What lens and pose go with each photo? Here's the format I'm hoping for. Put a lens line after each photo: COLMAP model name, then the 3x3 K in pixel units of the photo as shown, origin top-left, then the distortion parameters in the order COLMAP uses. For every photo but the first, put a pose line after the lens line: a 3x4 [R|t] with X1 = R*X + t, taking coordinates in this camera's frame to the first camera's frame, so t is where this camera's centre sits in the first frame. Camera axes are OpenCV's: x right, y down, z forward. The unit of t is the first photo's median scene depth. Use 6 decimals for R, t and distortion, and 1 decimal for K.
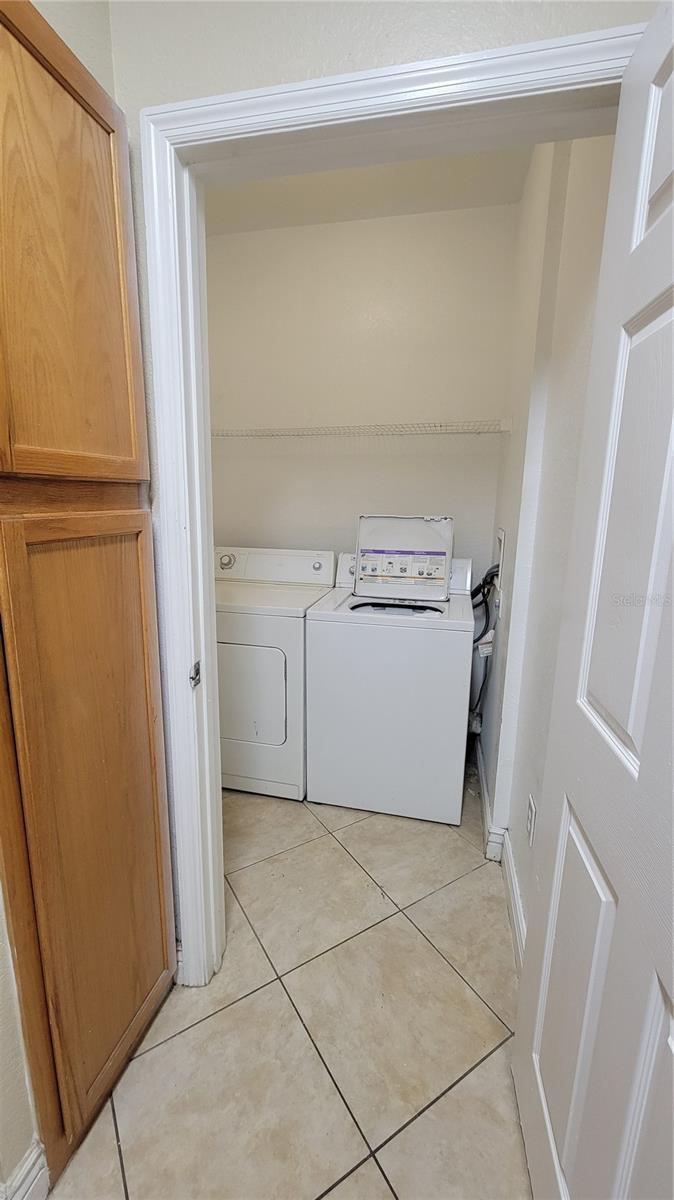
lens RADIAL K [[489.0, 0, 336.2], [0, 489.0, 592.9], [0, 0, 1]] dist [-0.007857, 0.000071]
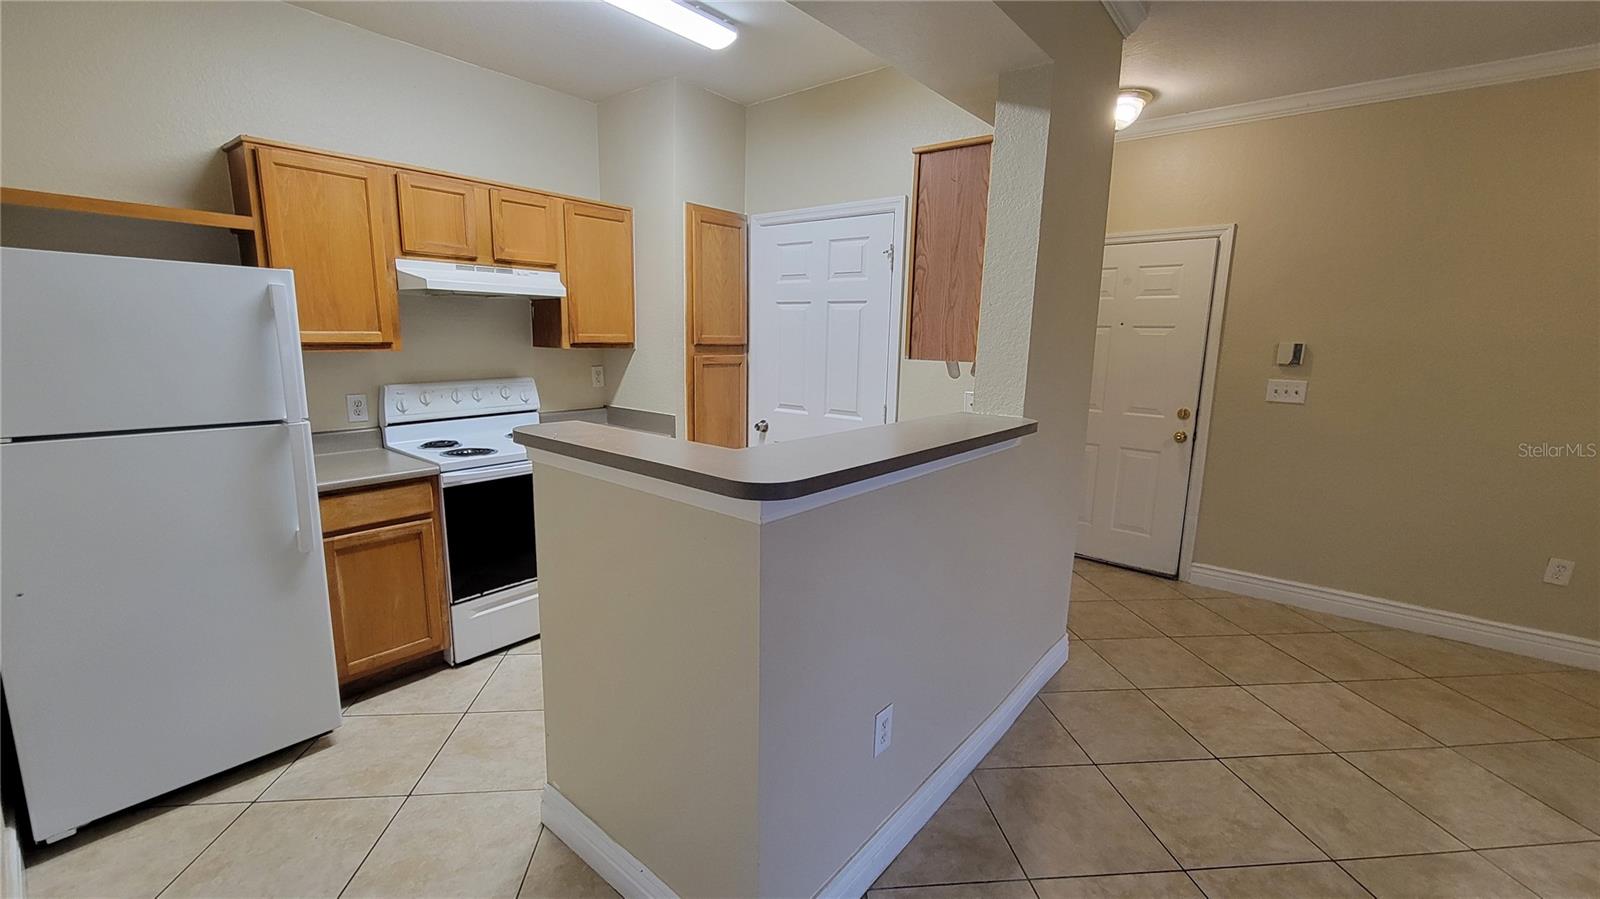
lens RADIAL K [[652.3, 0, 791.7], [0, 652.3, 451.7], [0, 0, 1]] dist [-0.001189, -0.000088]
pose [[0.892504, 0.082553, -0.443420, 1.517485], [-0.093057, 0.995659, -0.001937, 0.348842], [0.441335, 0.042992, 0.896312, -2.123256]]
